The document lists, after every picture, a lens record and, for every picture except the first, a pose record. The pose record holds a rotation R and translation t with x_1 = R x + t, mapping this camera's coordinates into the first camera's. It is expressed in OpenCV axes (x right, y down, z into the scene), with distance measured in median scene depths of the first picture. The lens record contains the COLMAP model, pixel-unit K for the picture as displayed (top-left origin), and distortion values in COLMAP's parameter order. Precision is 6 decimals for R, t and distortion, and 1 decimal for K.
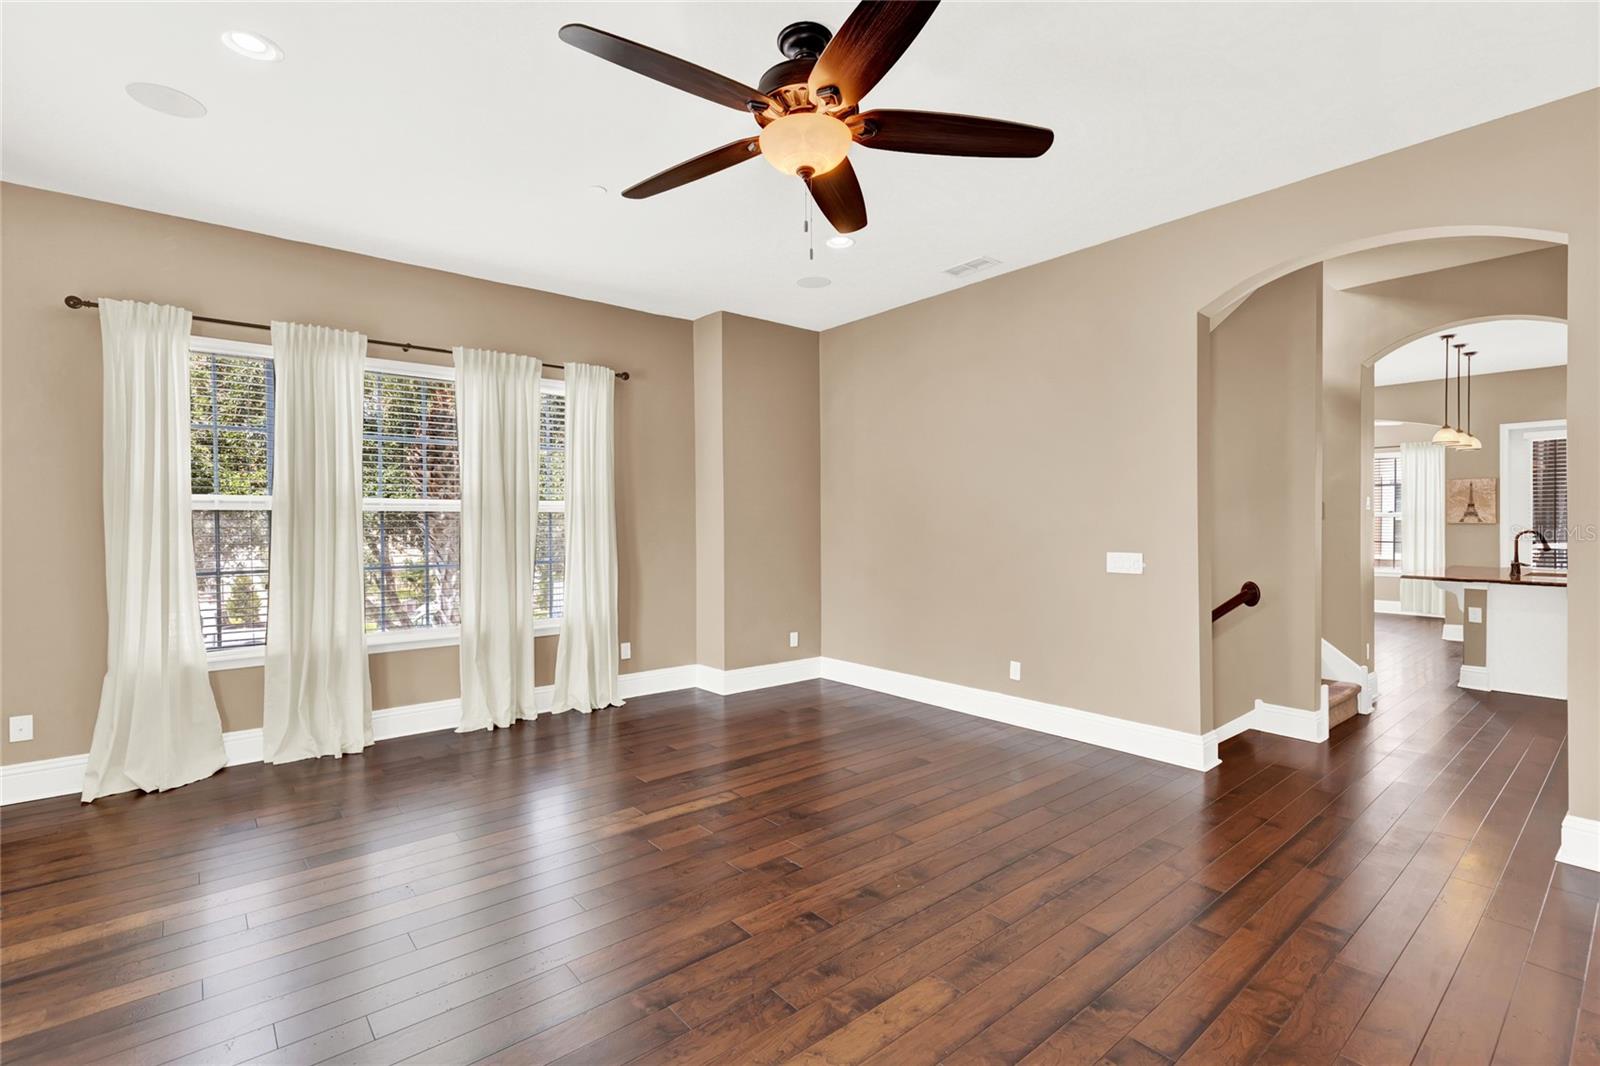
lens RADIAL K [[725.7, 0, 800.0], [0, 725.7, 533.0], [0, 0, 1]] dist [-0.004639, -0.000836]
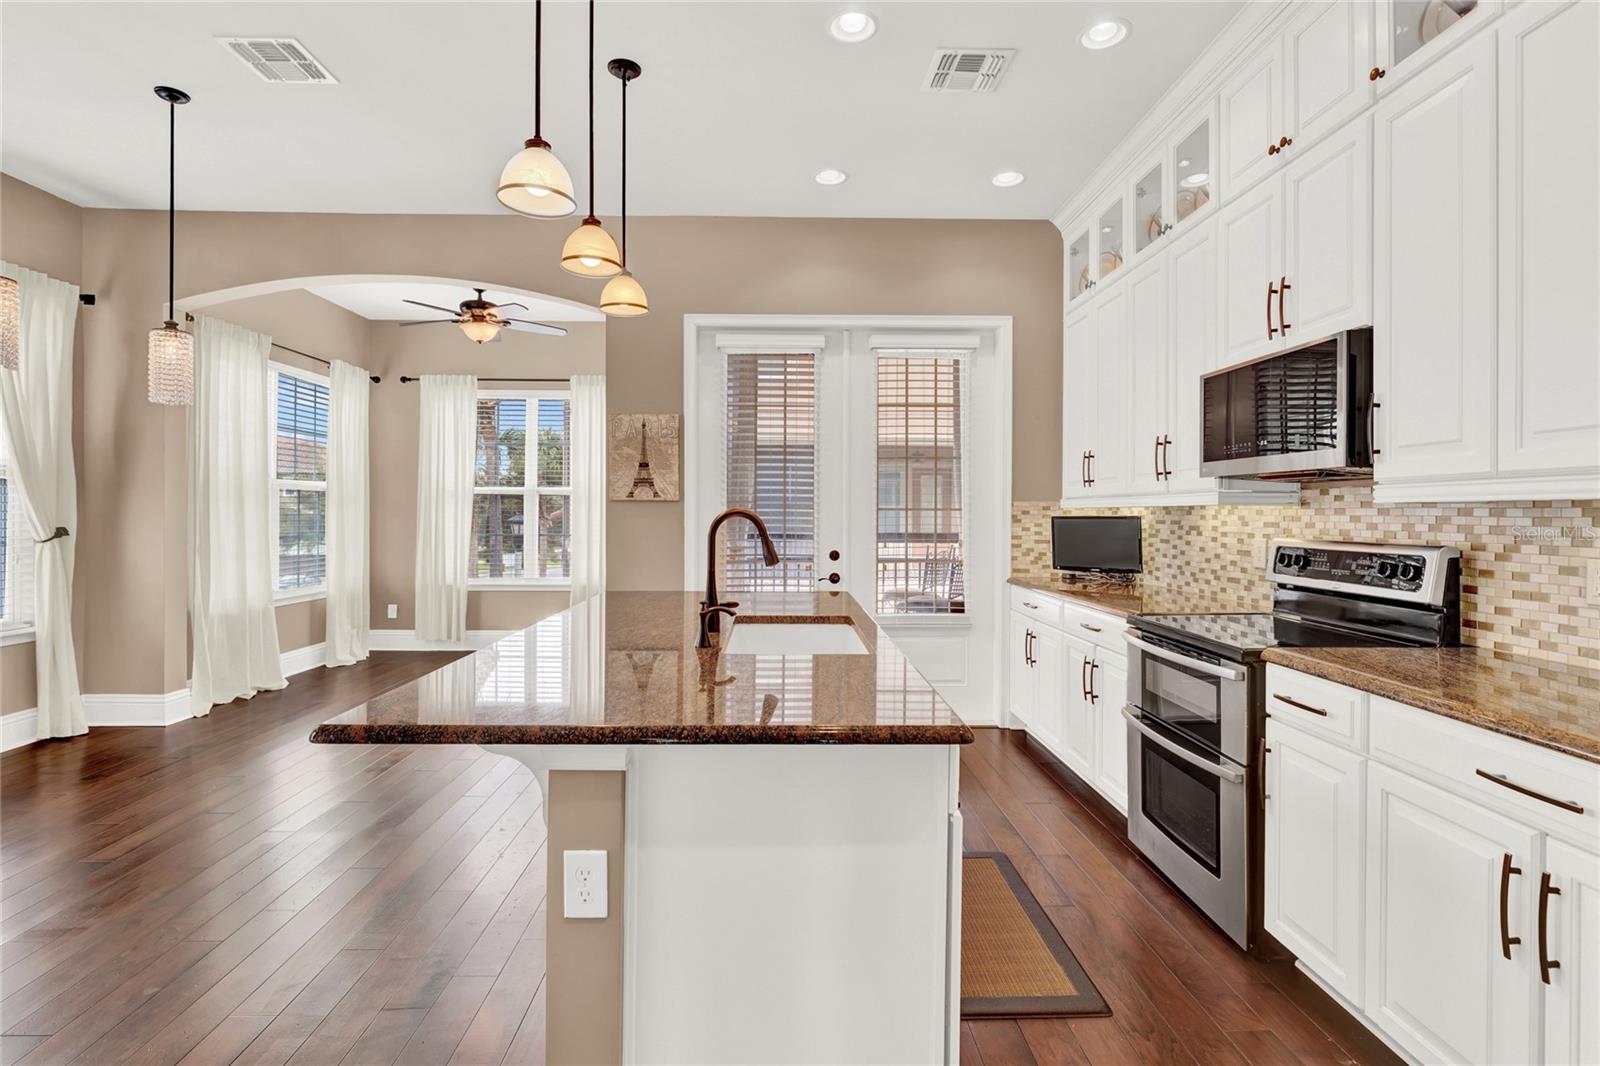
lens RADIAL K [[767.1, 0, 792.6], [0, 767.1, 520.6], [0, 0, 1]] dist [-0.000572, 0.000107]
pose [[0.622299, 0.001898, 0.782777, 0.719253], [-0.003376, 0.999994, 0.000260, 0.000760], [-0.782772, -0.002805, 0.622302, 0.731300]]
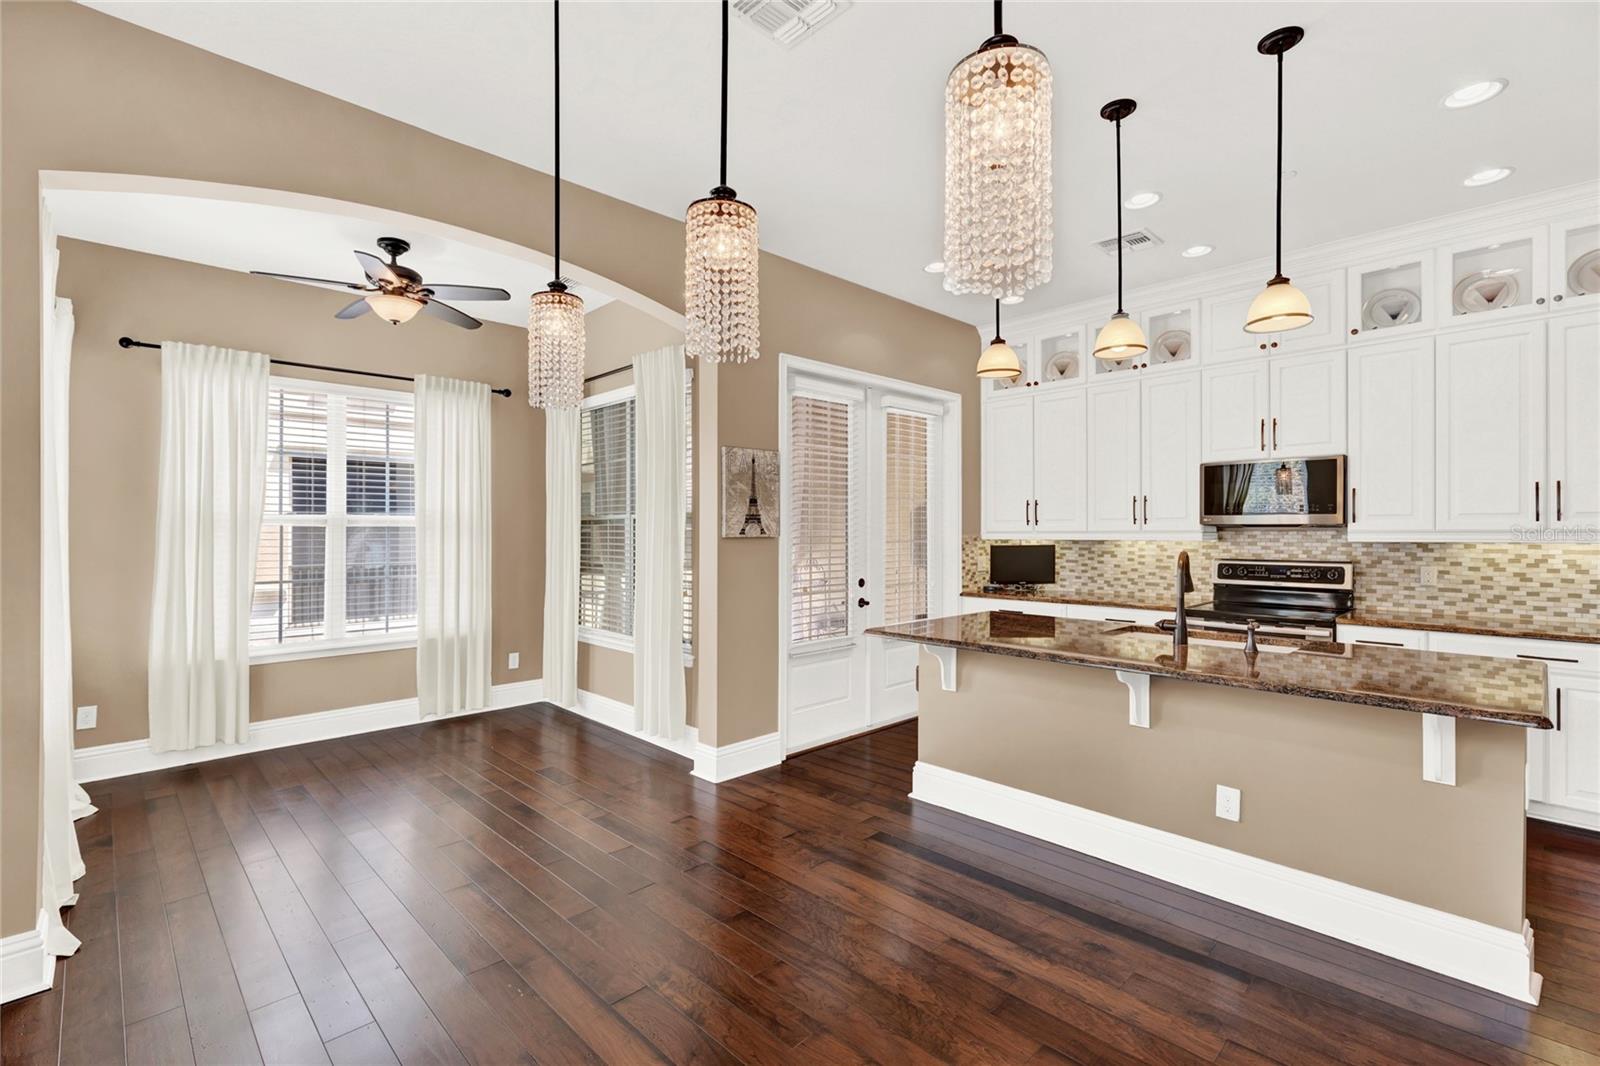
lens RADIAL K [[717.1, 0, 794.2], [0, 717.1, 531.7], [0, 0, 1]] dist [0.000158, -0.000164]
pose [[-0.082237, 0.005131, 0.996600, 0.543942], [0.009658, 0.999944, -0.004351, -0.018887], [-0.996566, 0.009267, -0.082282, 1.286765]]
